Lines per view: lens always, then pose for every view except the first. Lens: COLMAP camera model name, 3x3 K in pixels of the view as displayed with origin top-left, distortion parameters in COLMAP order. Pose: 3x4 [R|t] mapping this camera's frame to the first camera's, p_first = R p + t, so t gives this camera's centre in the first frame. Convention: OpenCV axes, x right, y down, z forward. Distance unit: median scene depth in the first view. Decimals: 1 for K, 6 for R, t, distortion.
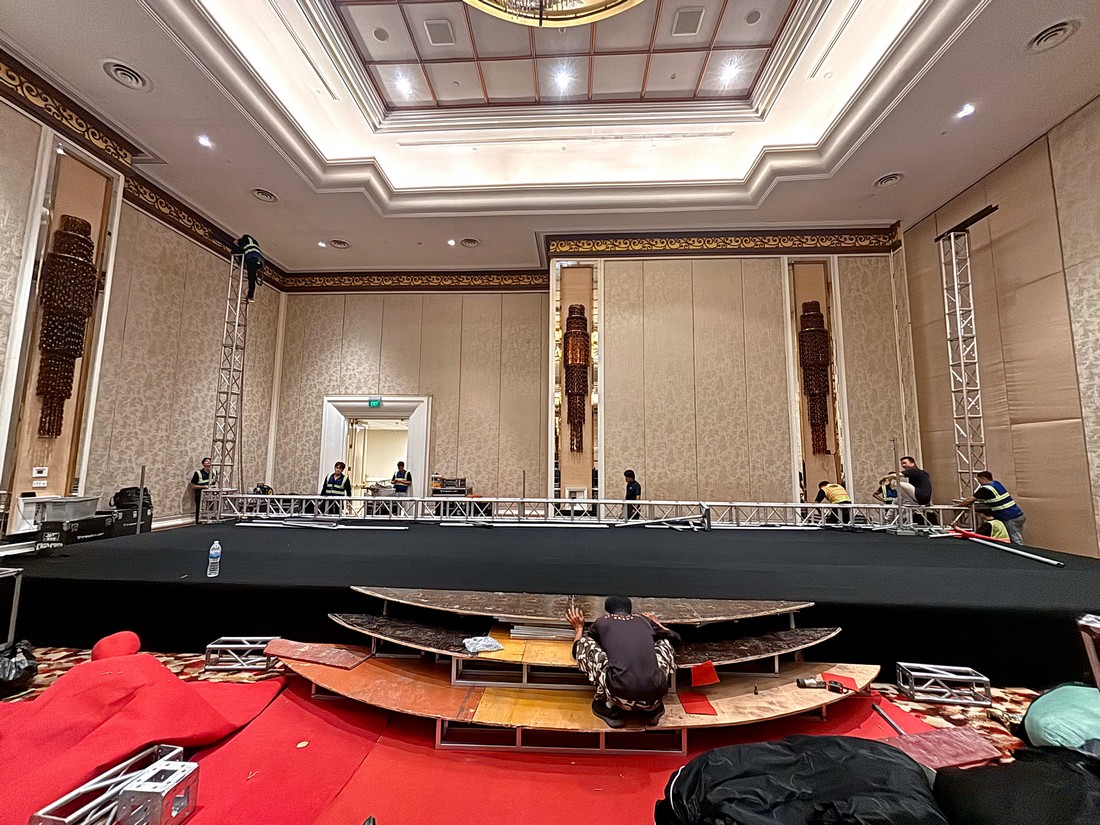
lens RADIAL K [[441.0, 0, 547.6], [0, 441.0, 416.3], [0, 0, 1]] dist [0.004582, -0.003488]
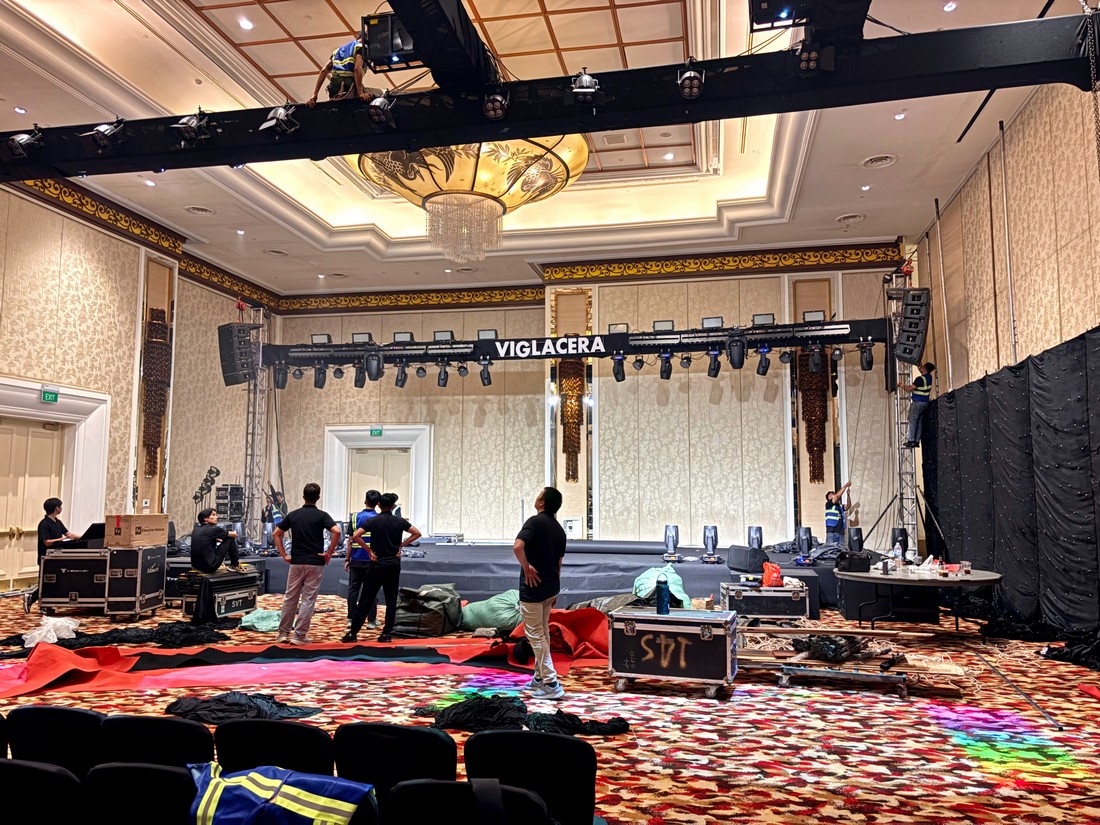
lens RADIAL K [[826.1, 0, 562.6], [0, 826.1, 424.3], [0, 0, 1]] dist [0.045971, -0.045698]
pose [[0.991299, -0.019670, -0.130149, 0.282466], [0.022292, 0.999576, 0.018722, -0.082747], [0.129725, -0.021461, 0.991318, -0.844074]]
